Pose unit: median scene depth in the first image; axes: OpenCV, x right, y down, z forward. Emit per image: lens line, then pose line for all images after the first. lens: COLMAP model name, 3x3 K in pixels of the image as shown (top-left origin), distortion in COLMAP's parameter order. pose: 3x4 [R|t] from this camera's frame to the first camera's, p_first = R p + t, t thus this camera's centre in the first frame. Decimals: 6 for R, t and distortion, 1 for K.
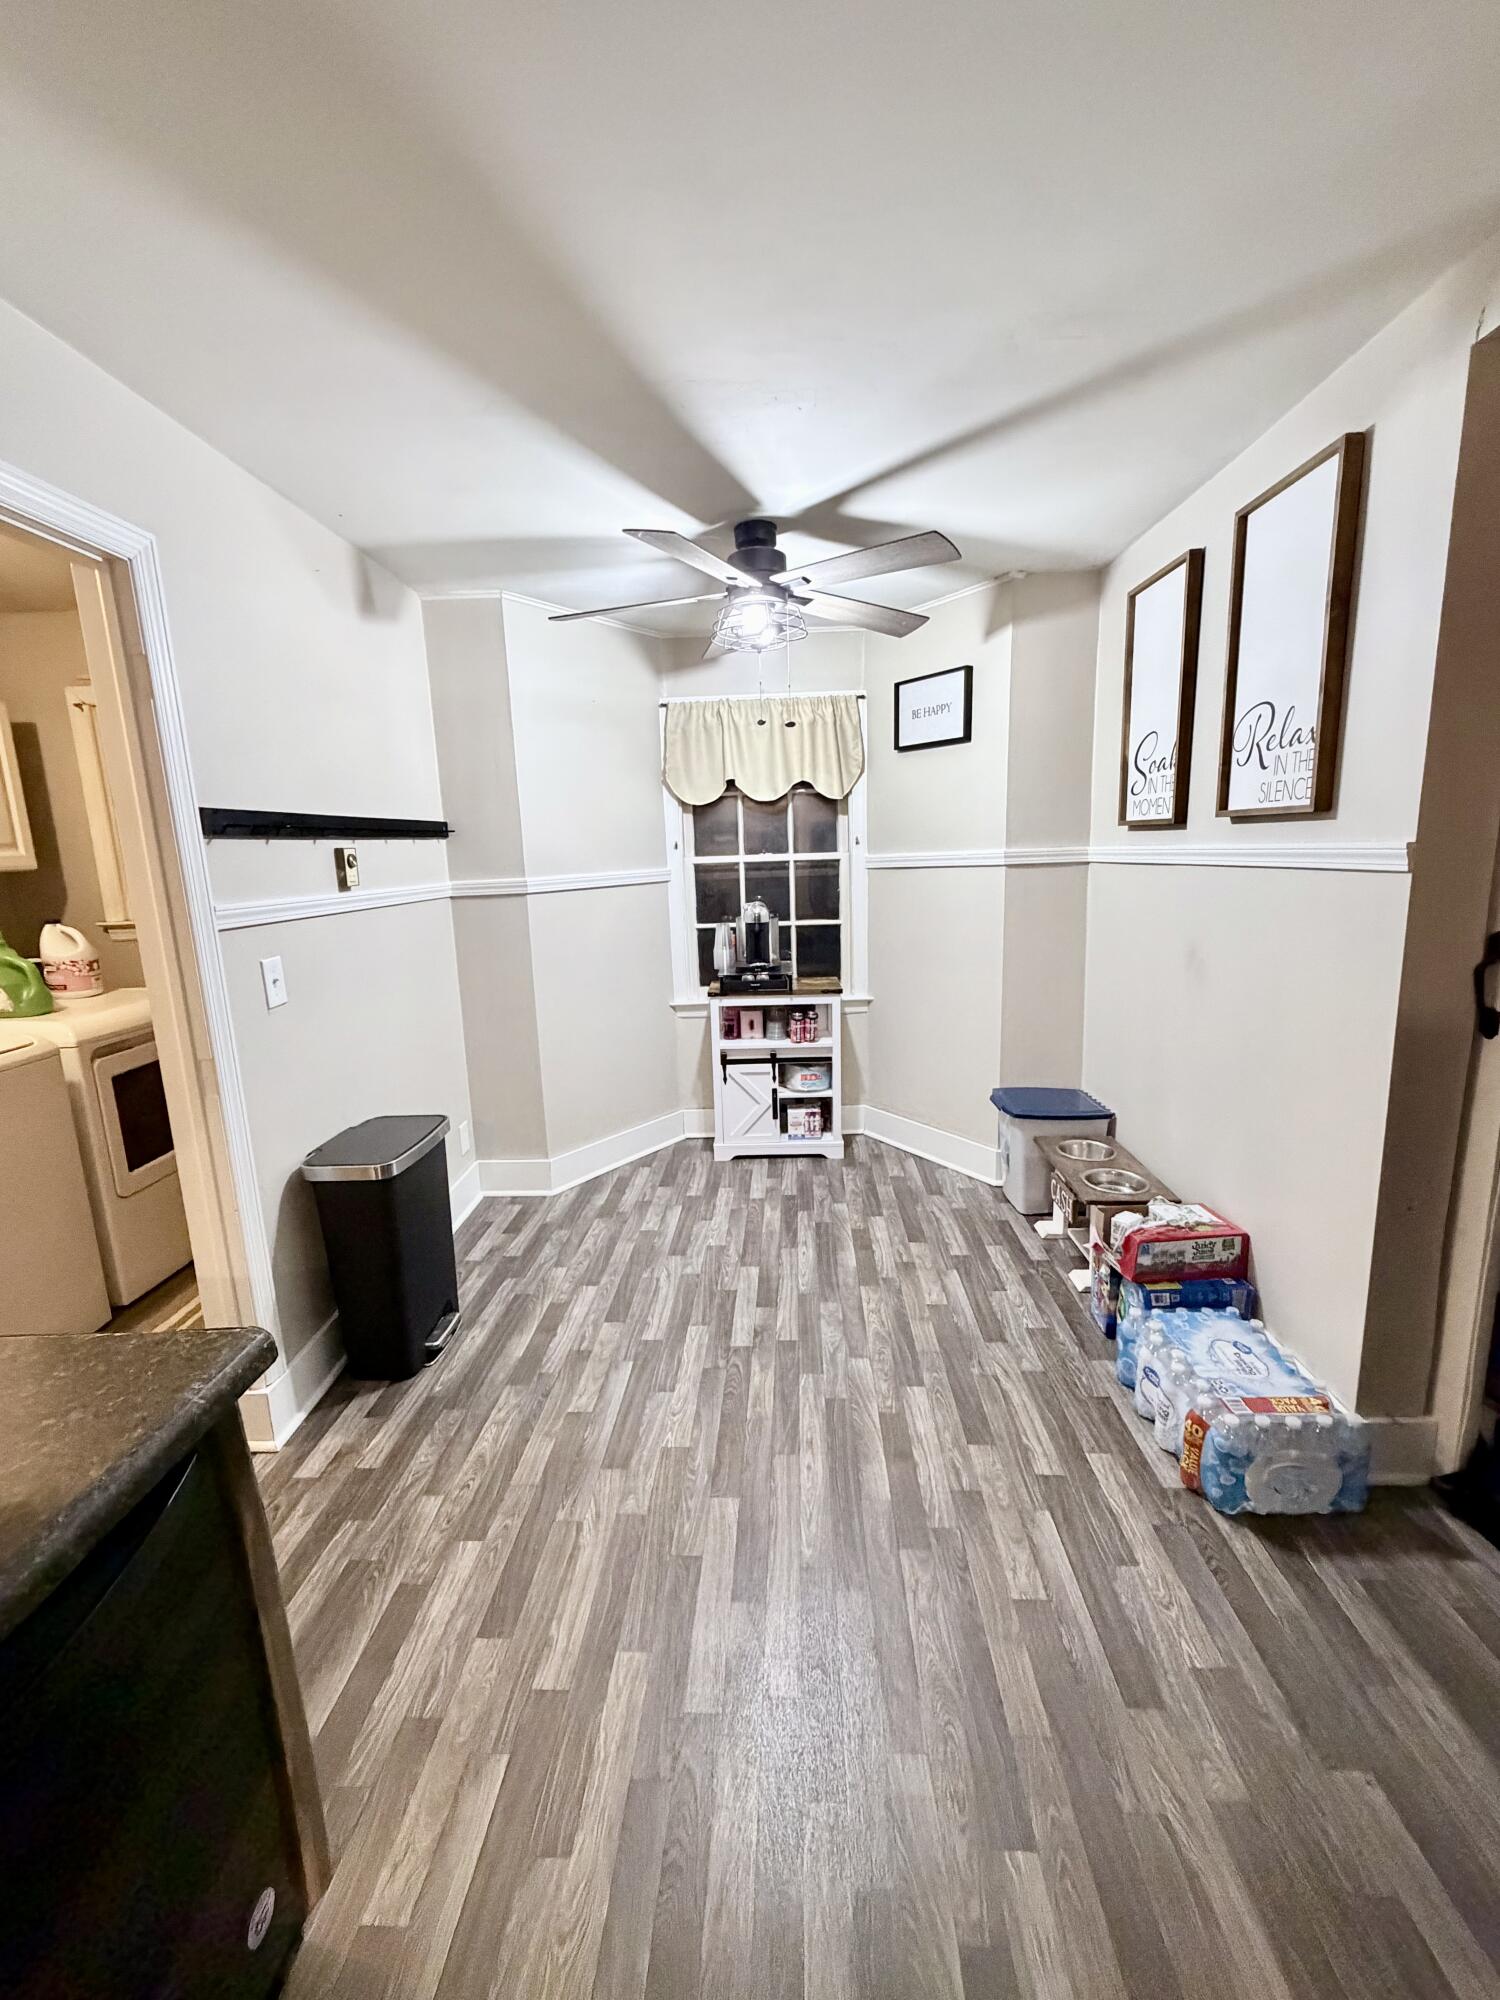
lens RADIAL K [[799.6, 0, 761.5], [0, 799.6, 1010.9], [0, 0, 1]] dist [0.000075, 0.000784]
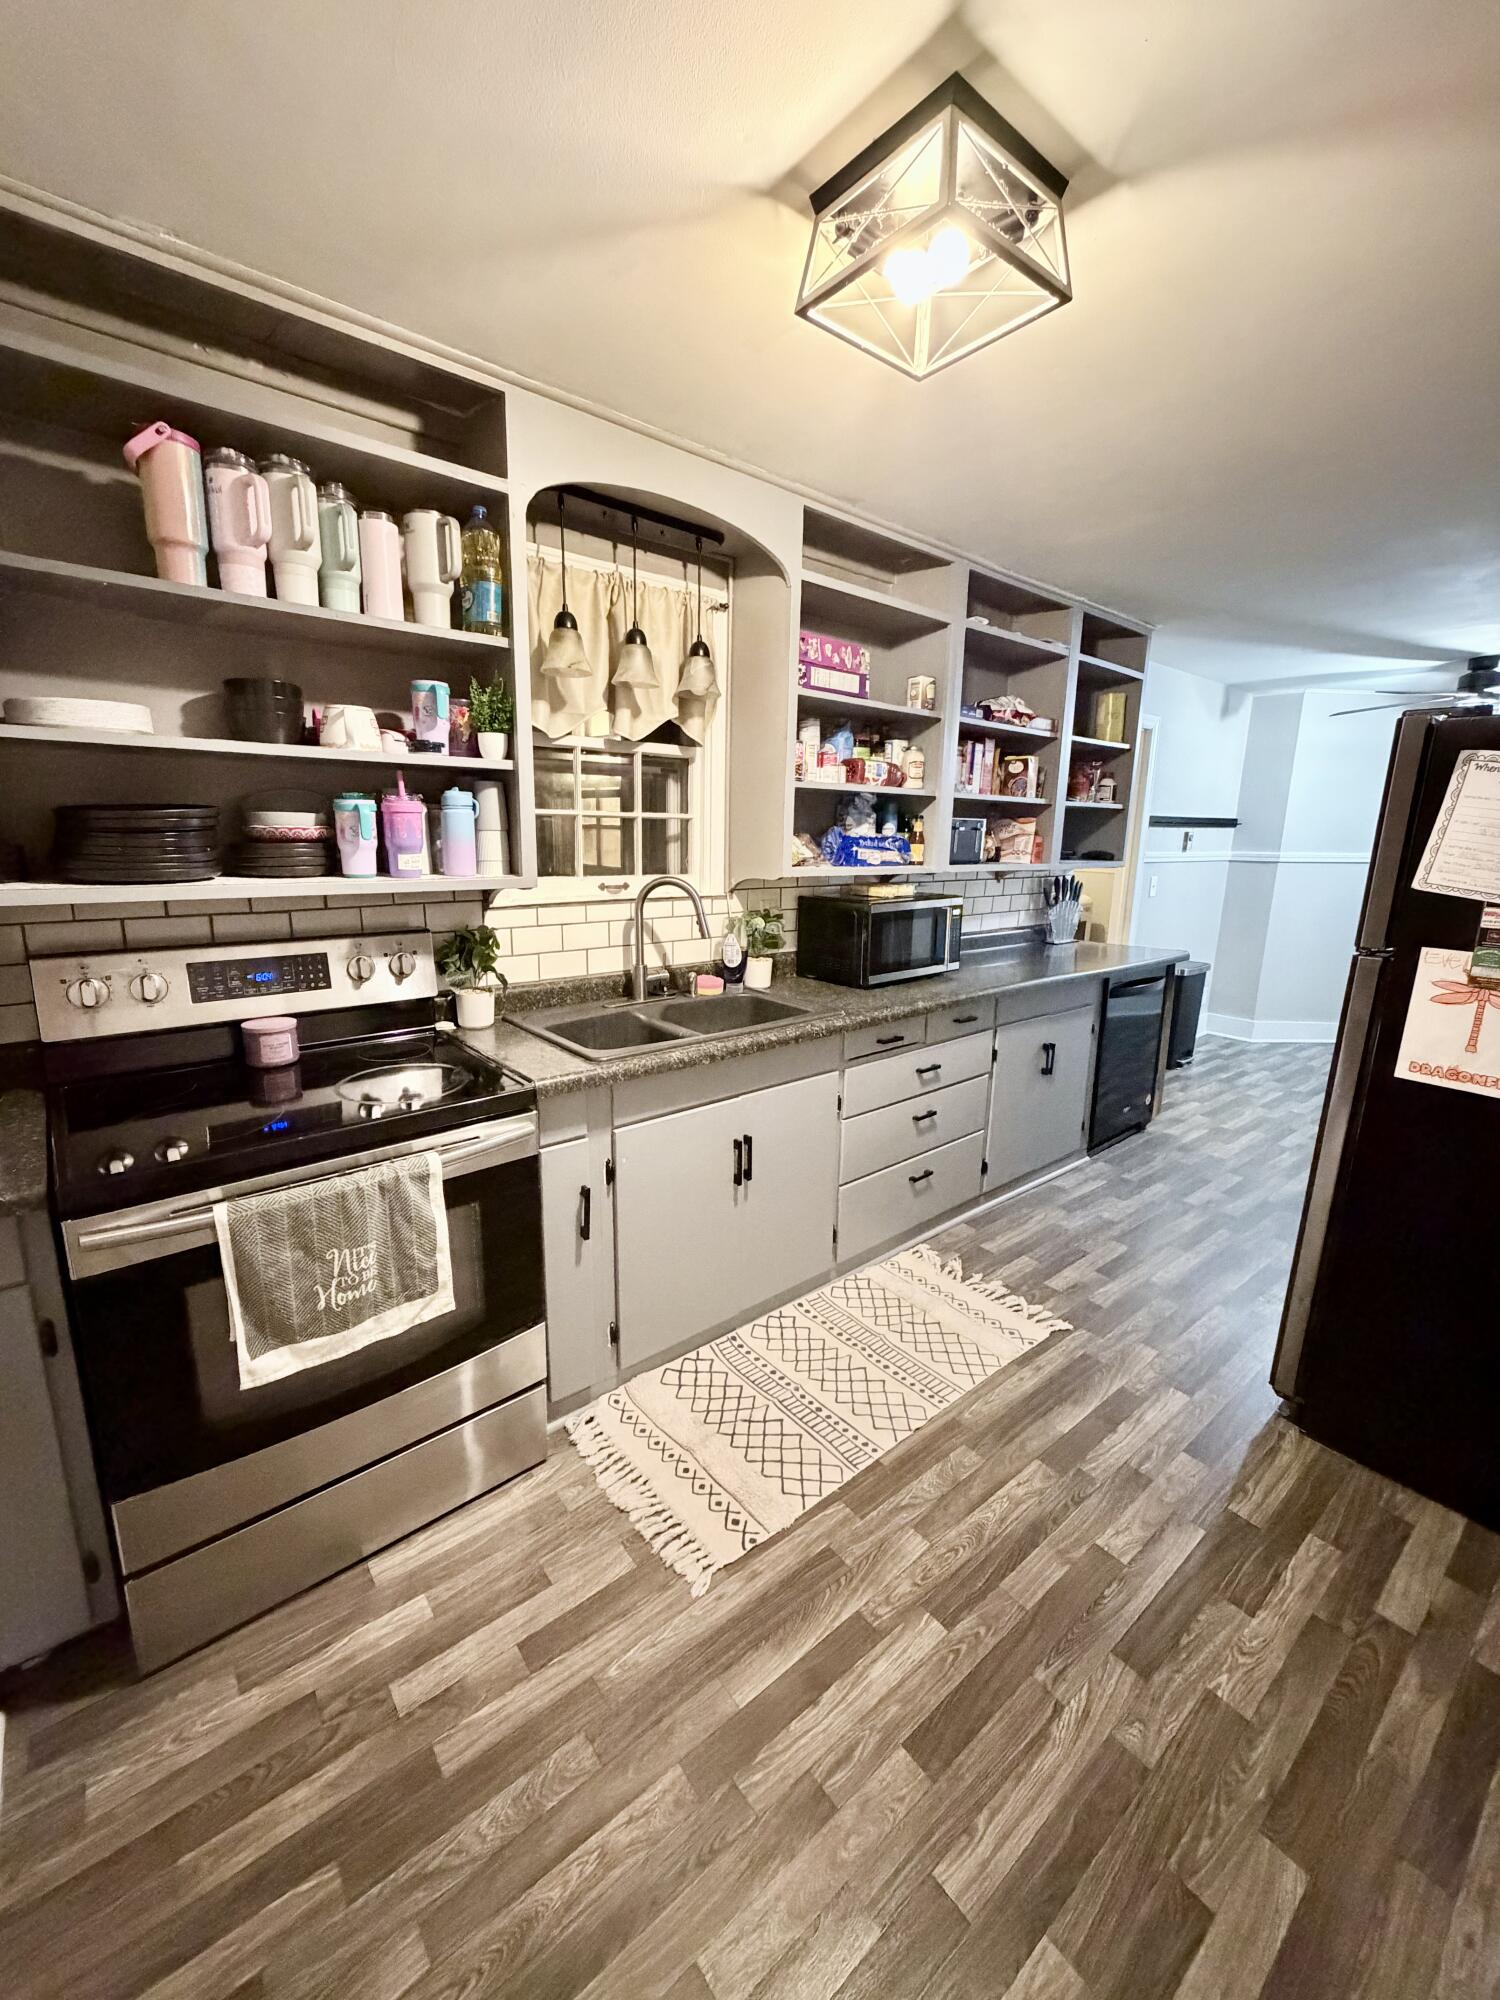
lens RADIAL K [[799.6, 0, 753.0], [0, 799.6, 994.7], [0, 0, 1]] dist [0.000075, 0.000784]
pose [[0.659580, 0.191556, -0.726815, 0.015965], [-0.188245, 0.978262, 0.086994, -0.080734], [0.727680, 0.079440, 0.681301, 0.389080]]
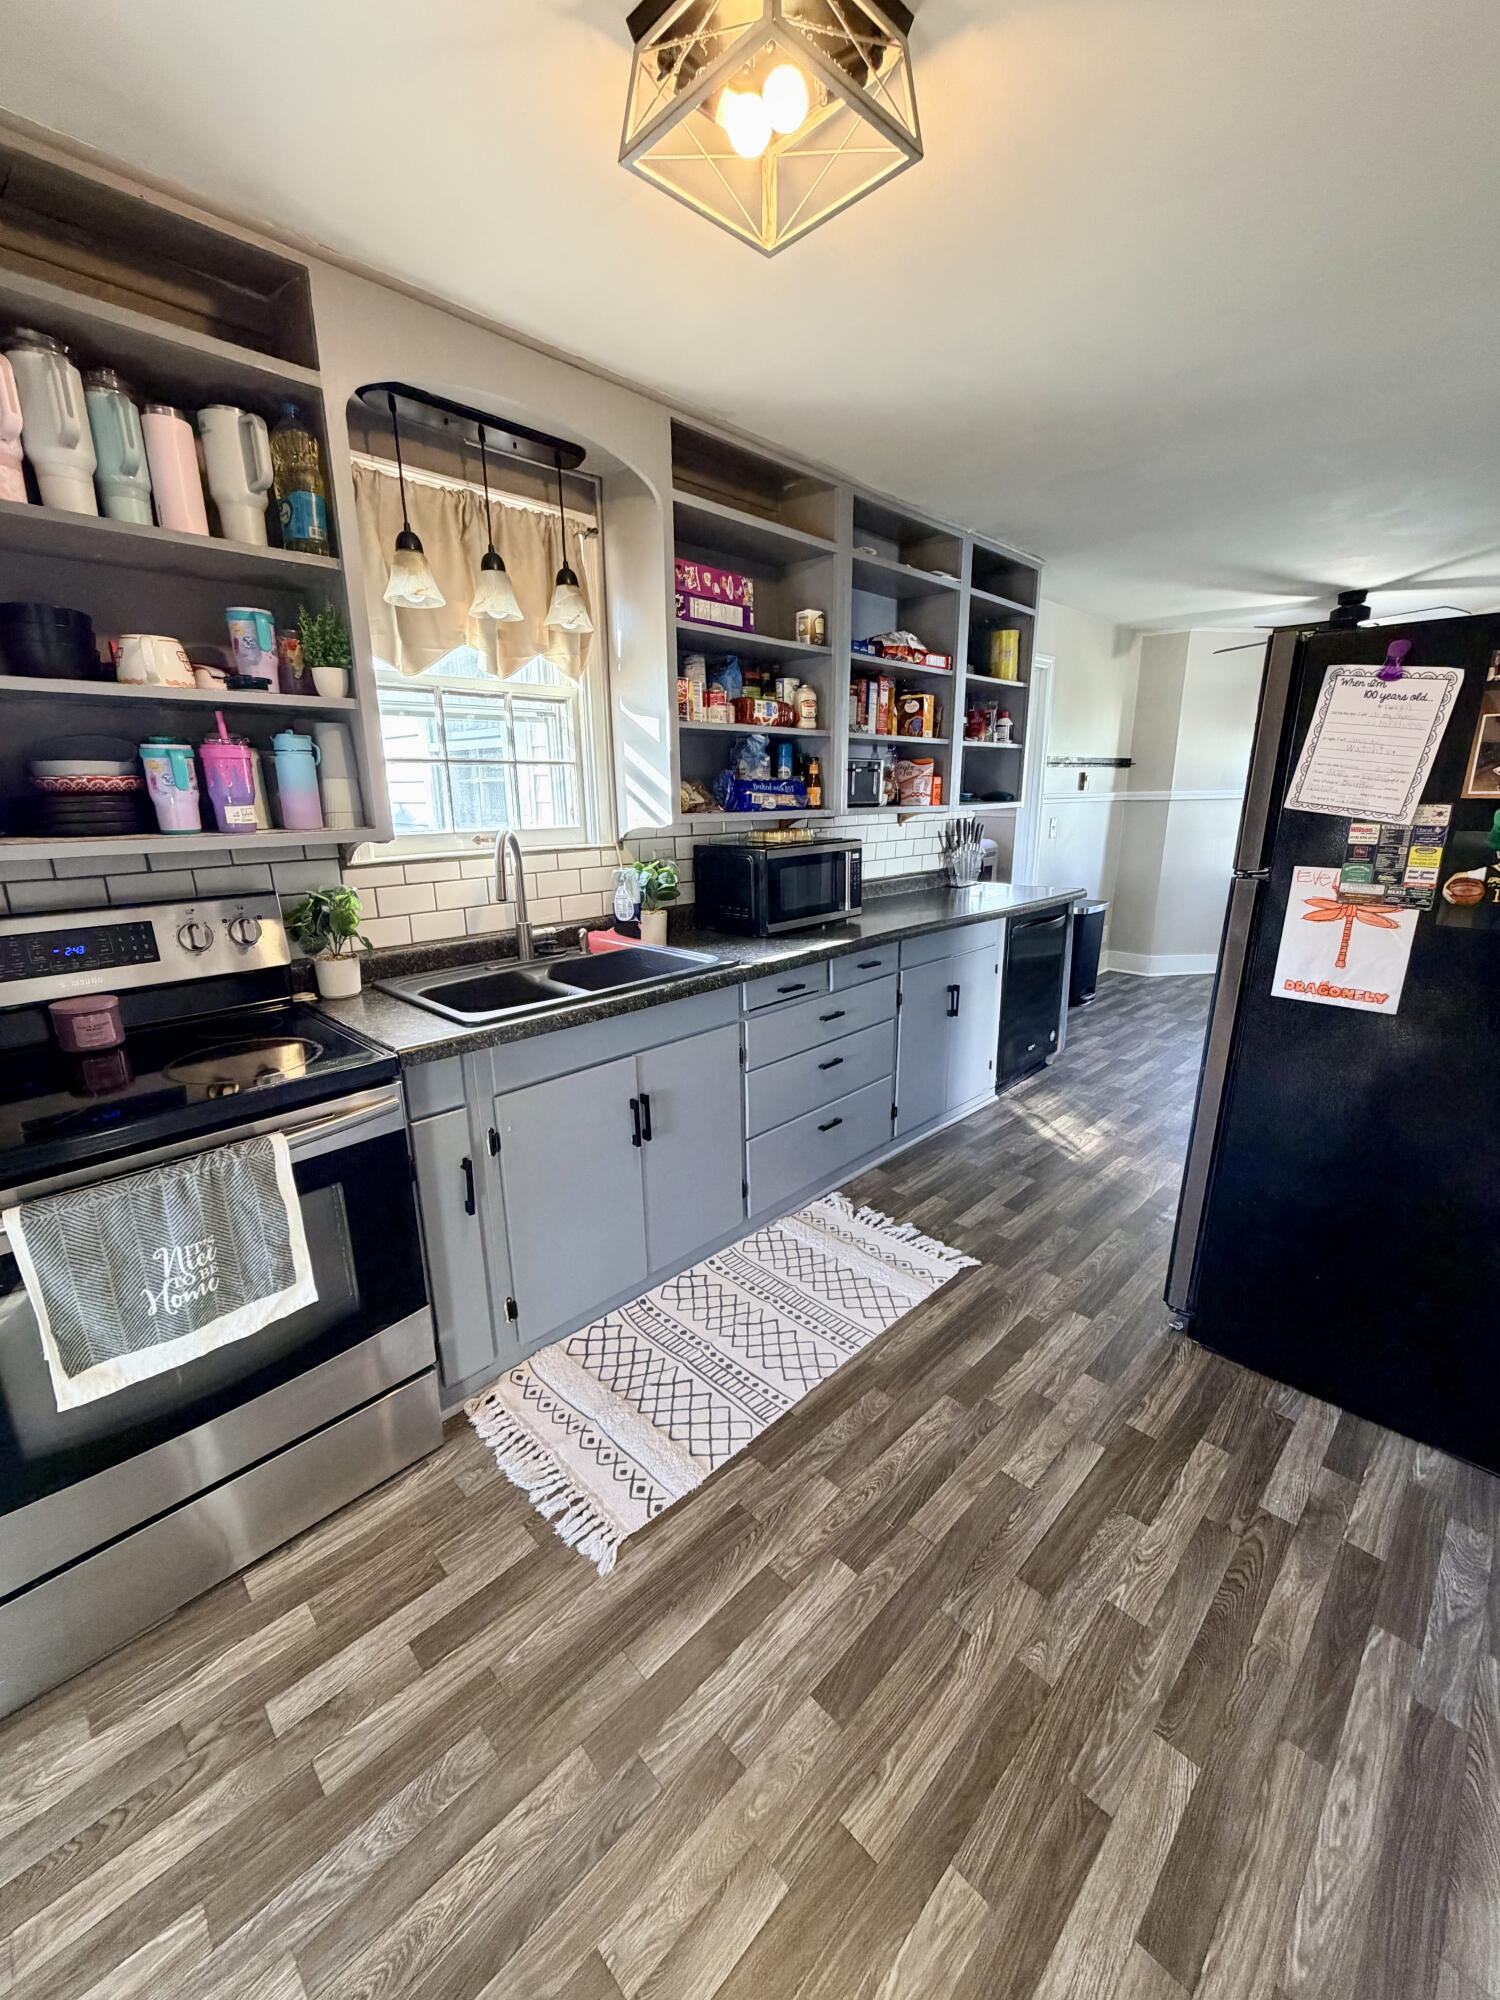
lens RADIAL K [[799.6, 0, 751.5], [0, 799.6, 993.7], [0, 0, 1]] dist [0.000075, 0.000784]
pose [[0.732809, 0.190949, -0.653092, 0.016312], [-0.149010, 0.981554, 0.119784, -0.075813], [0.663918, 0.009538, 0.747745, 0.425260]]
